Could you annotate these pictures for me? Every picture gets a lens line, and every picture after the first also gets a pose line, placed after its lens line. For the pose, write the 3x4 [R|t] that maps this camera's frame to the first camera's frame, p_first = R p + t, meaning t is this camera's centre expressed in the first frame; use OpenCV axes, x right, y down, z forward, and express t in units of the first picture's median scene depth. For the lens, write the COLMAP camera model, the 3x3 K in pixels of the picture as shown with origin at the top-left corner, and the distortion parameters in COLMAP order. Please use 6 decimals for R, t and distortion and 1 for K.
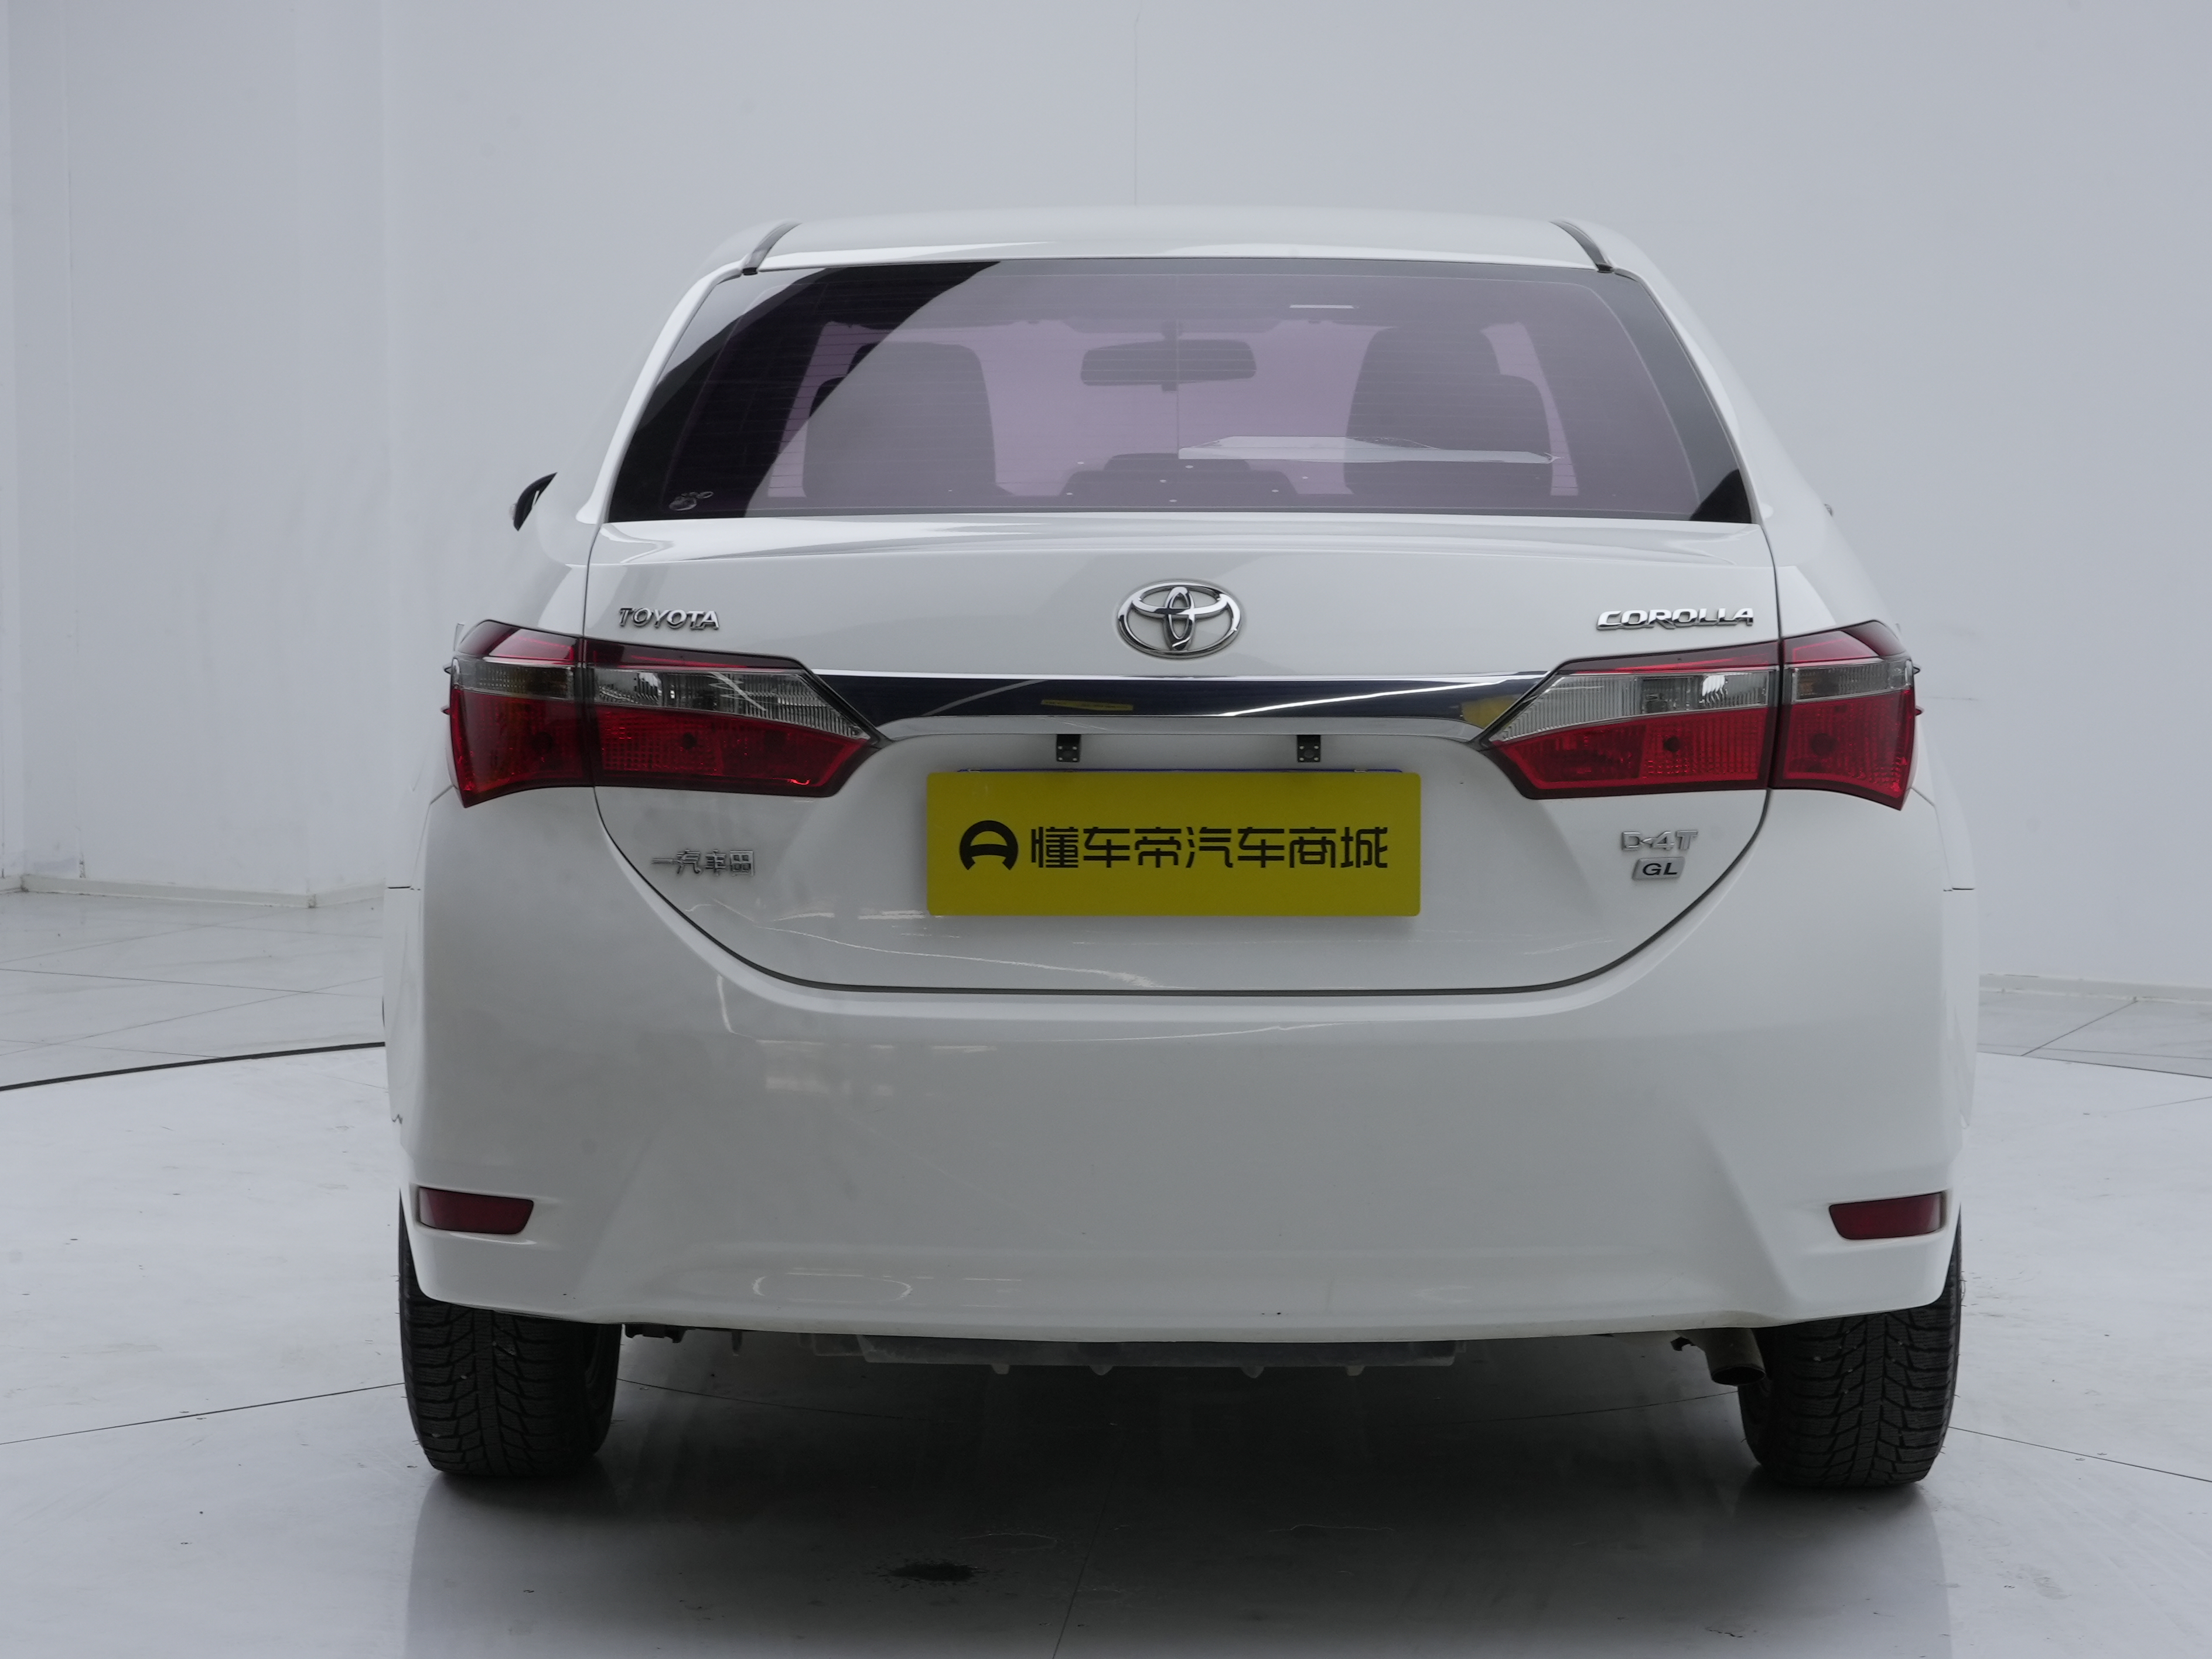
lens RADIAL K [[4609.5, 0, 1106.0], [0, 4609.5, 829.5], [0, 0, 1]] dist [-0.024926, 0.136194]
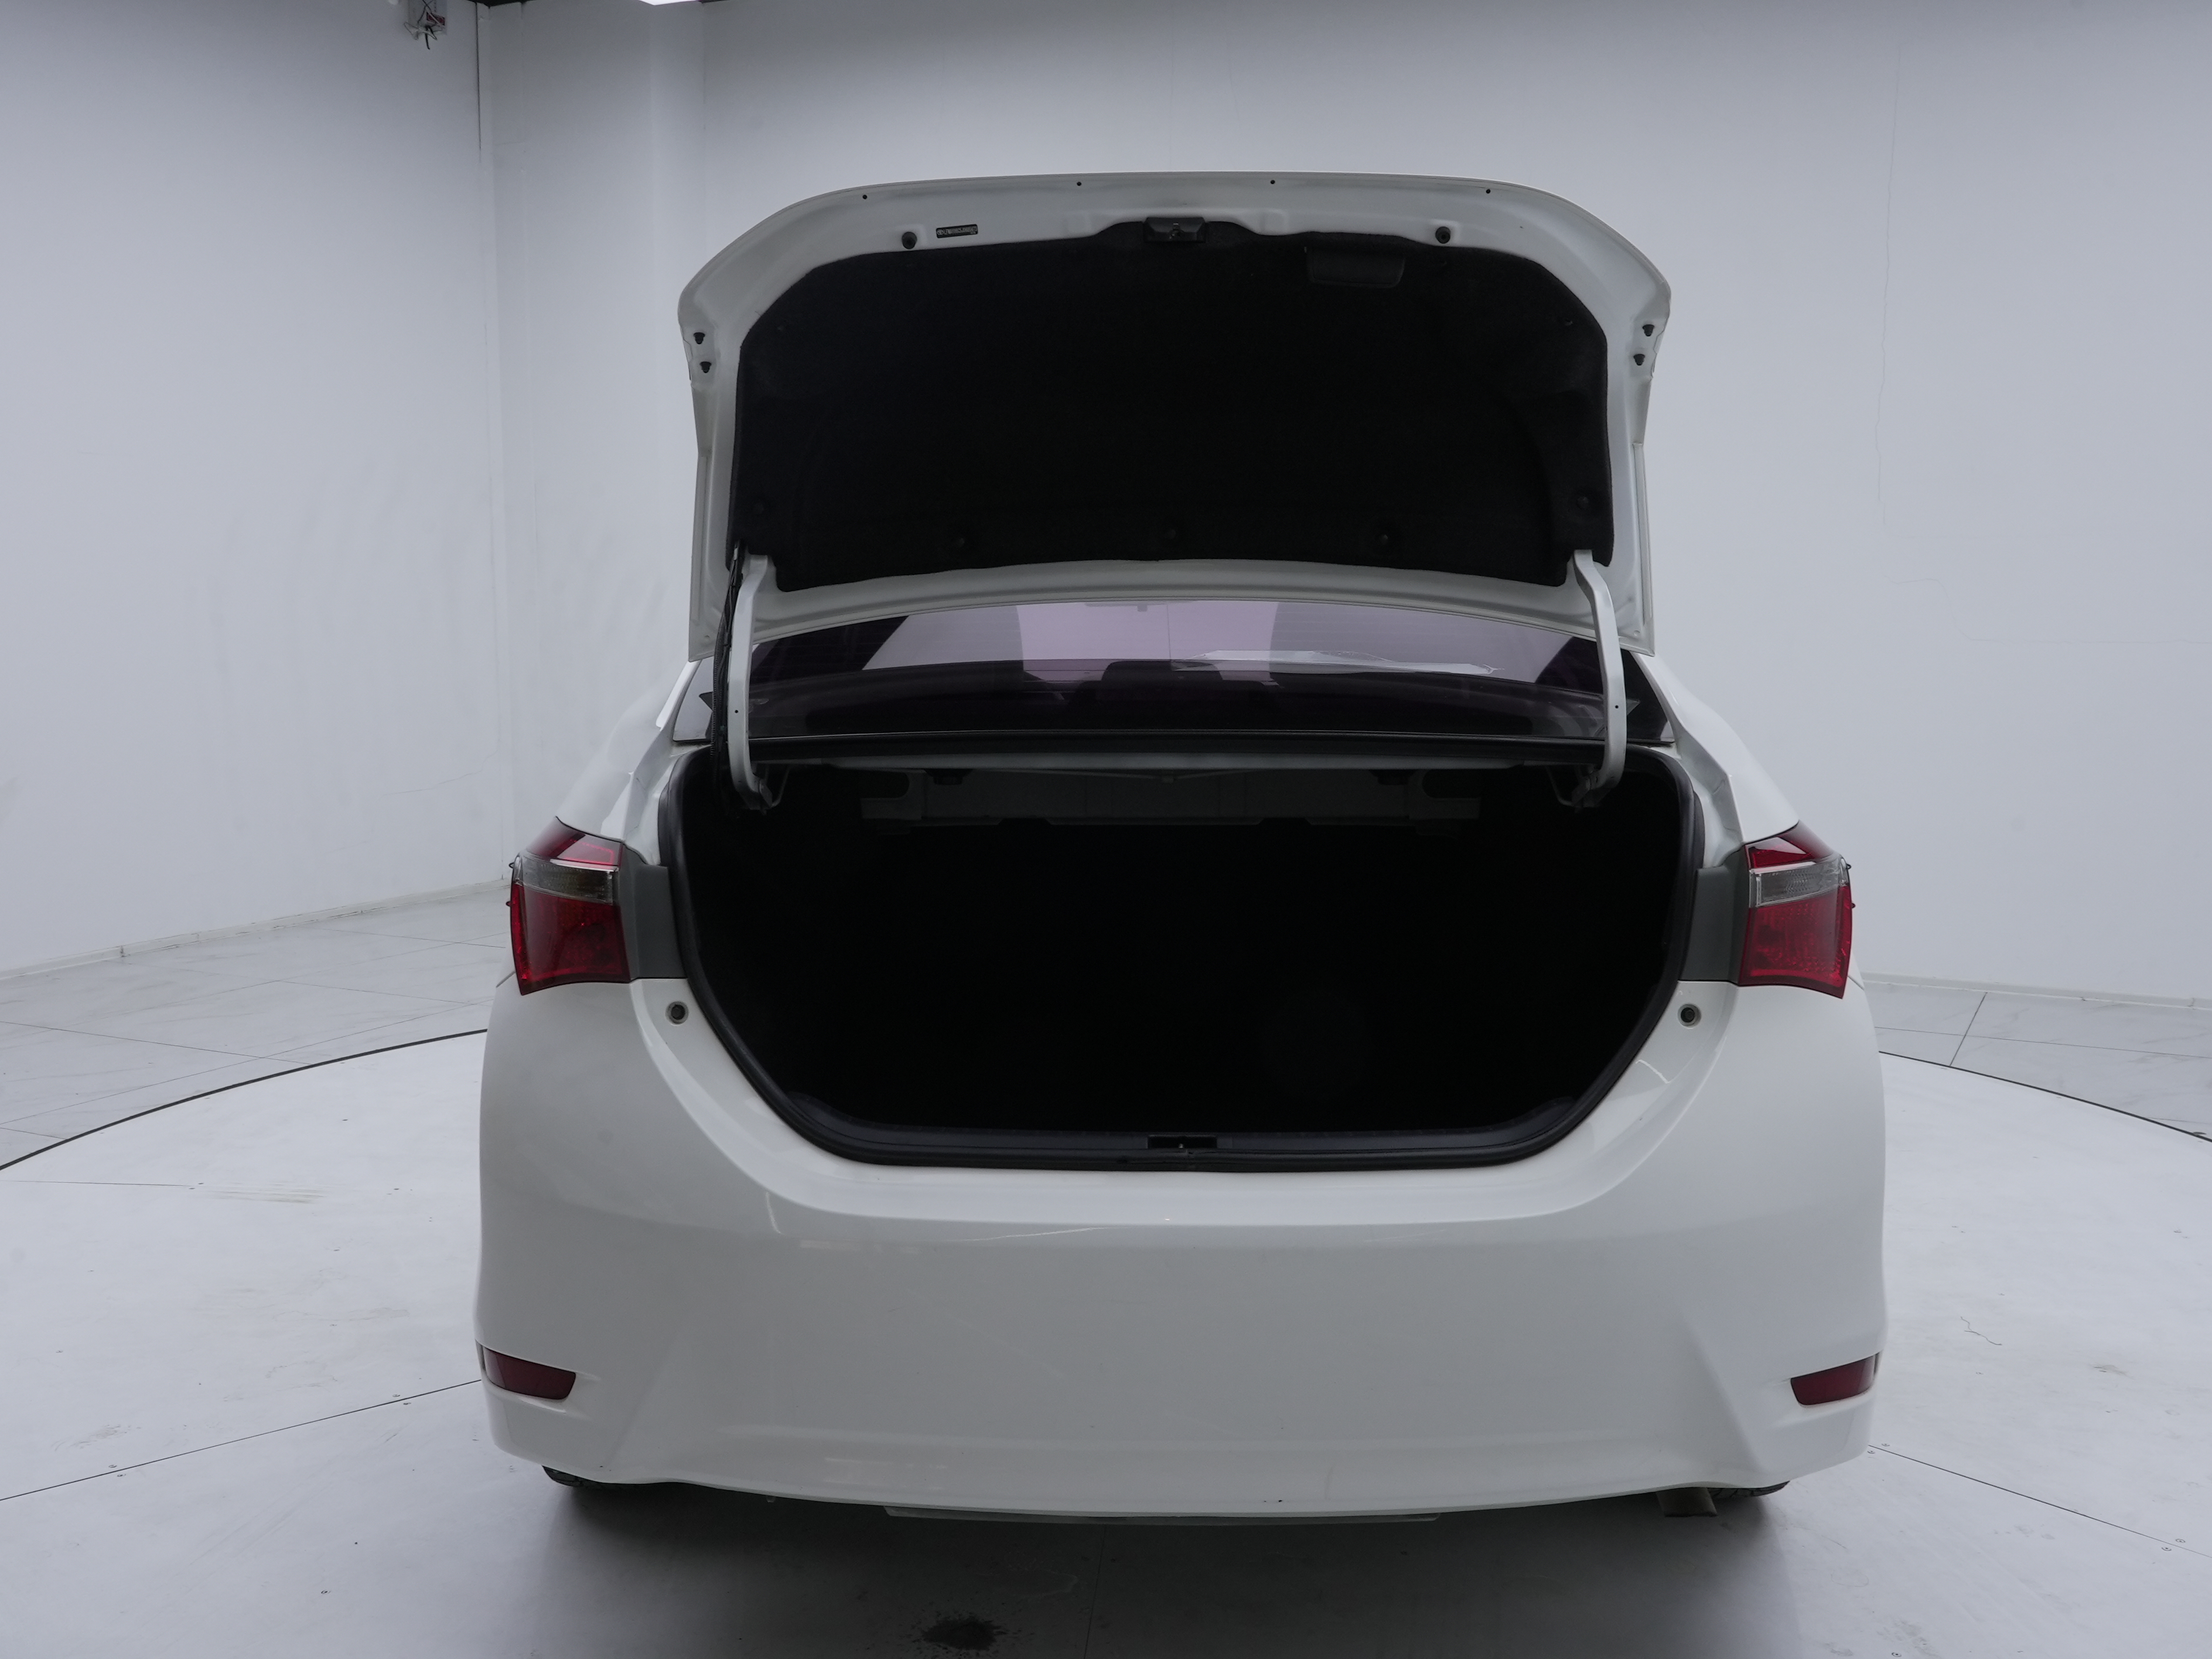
lens RADIAL K [[1969.3, 0, 1106.0], [0, 1969.3, 829.5], [0, 0, 1]] dist [-0.005886, -0.003606]
pose [[0.999957, 0.000134, 0.009243, -0.005654], [-0.000290, 0.999858, 0.016868, -0.051578], [-0.009239, -0.016870, 0.999815, 0.533584]]
